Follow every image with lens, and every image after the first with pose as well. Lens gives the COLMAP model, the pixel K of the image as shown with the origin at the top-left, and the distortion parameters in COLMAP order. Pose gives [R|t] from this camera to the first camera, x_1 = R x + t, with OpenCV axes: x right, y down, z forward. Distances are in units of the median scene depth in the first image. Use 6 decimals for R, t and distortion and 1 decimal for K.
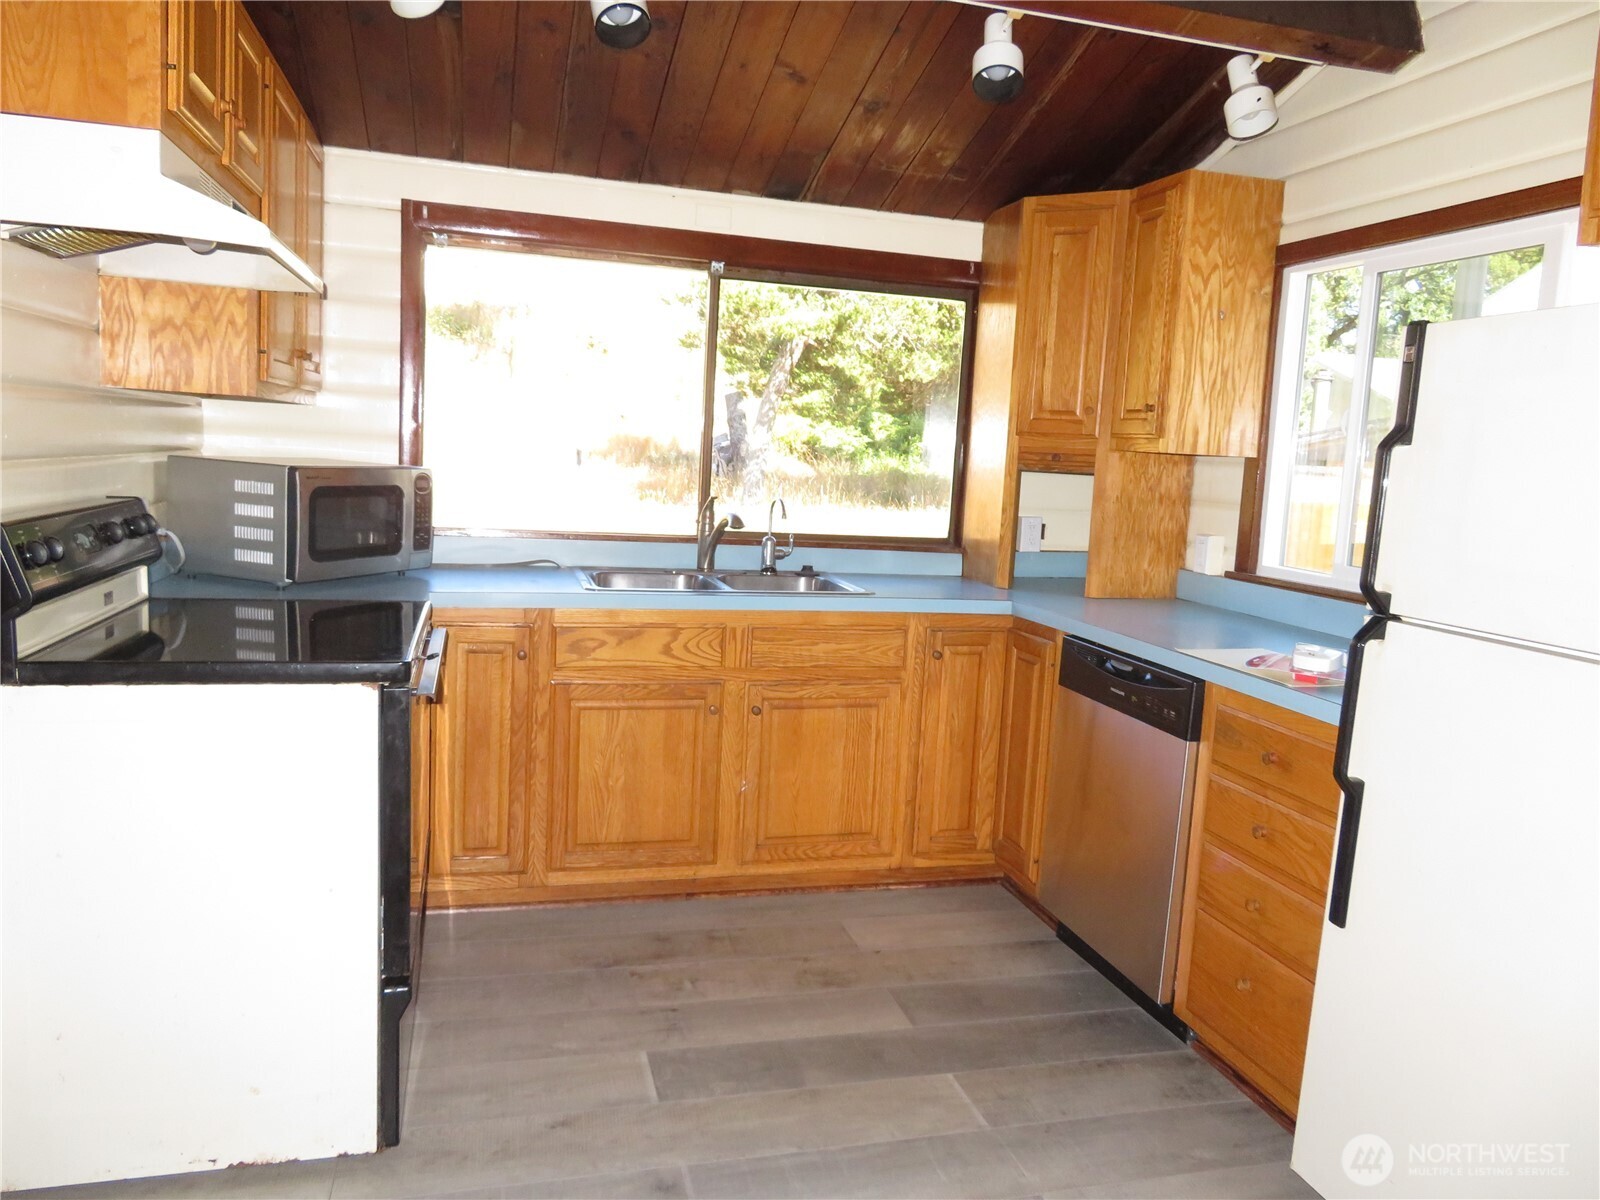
lens RADIAL K [[1144.5, 0, 800.0], [0, 1144.5, 600.0], [0, 0, 1]] dist [-0.008192, -0.004231]
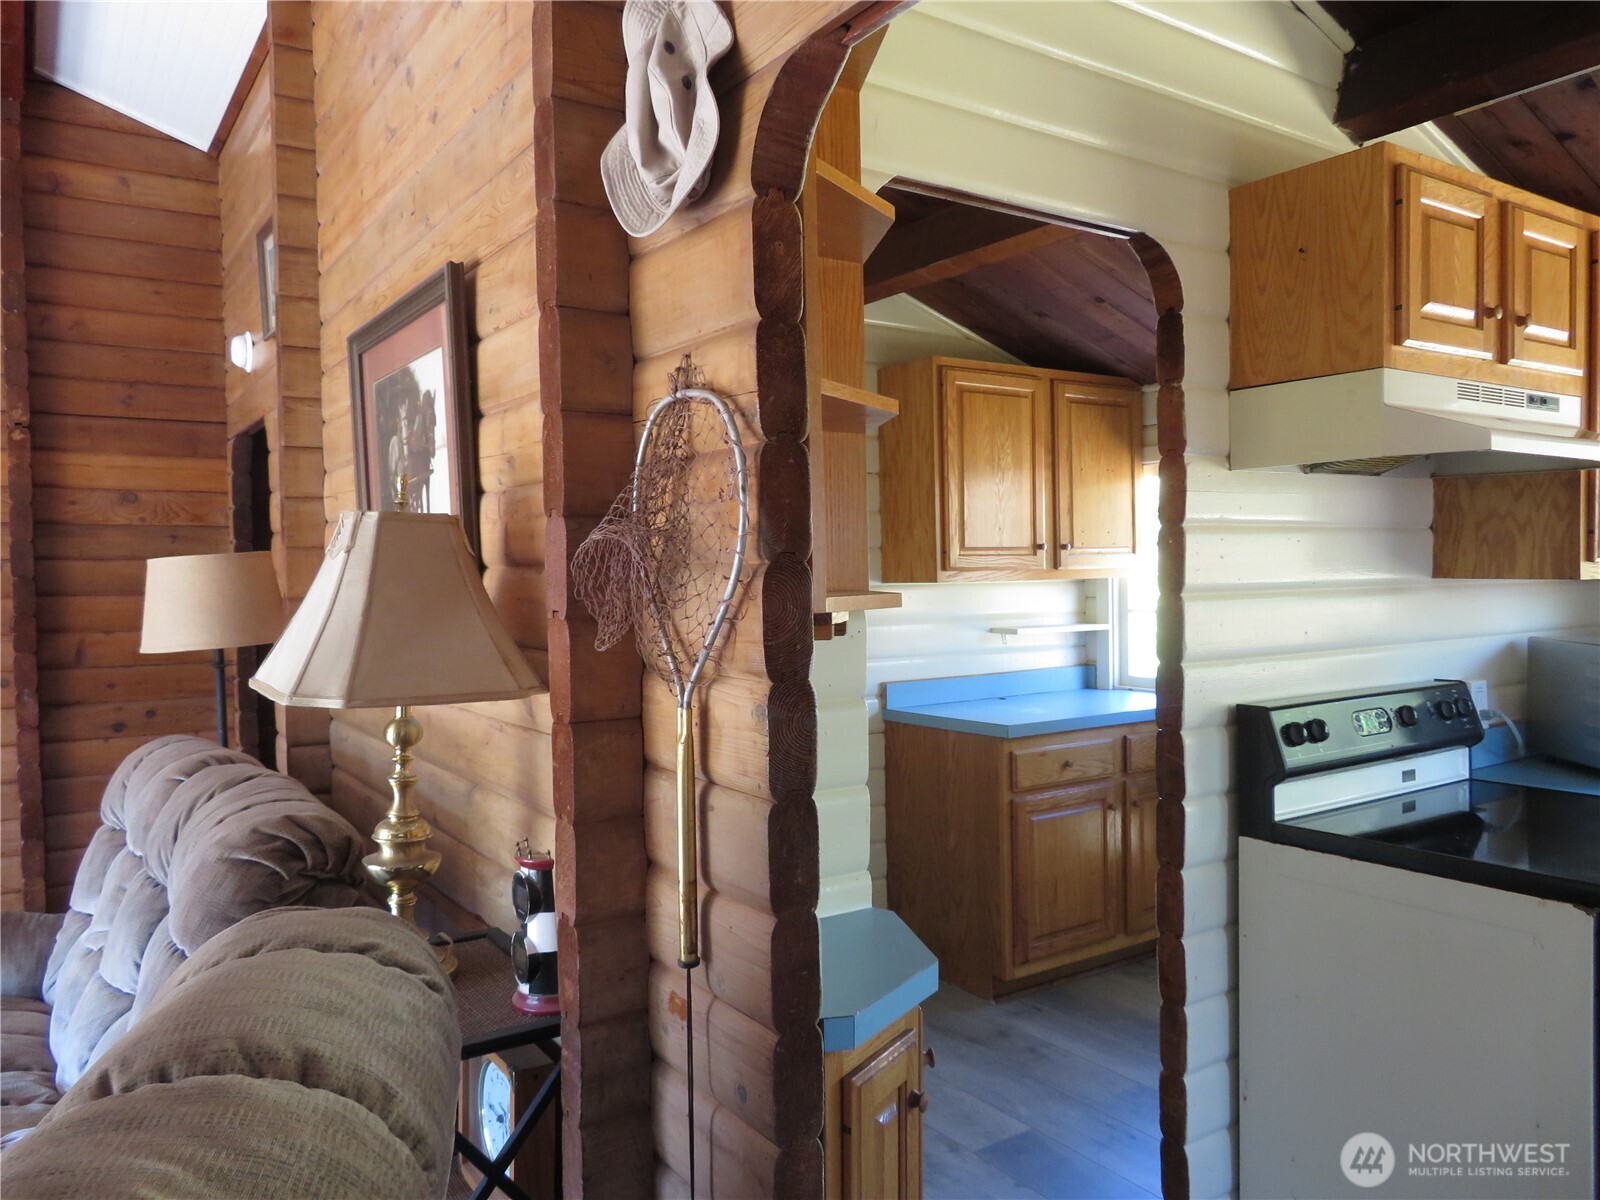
lens RADIAL K [[1163.1, 0, 800.0], [0, 1163.1, 600.0], [0, 0, 1]] dist [0.002304, -0.004372]
pose [[0.315043, -0.031969, -0.948539, 0.180341], [-0.089929, 0.993930, -0.063367, -0.030519], [0.944807, 0.105265, 0.310256, 0.062443]]
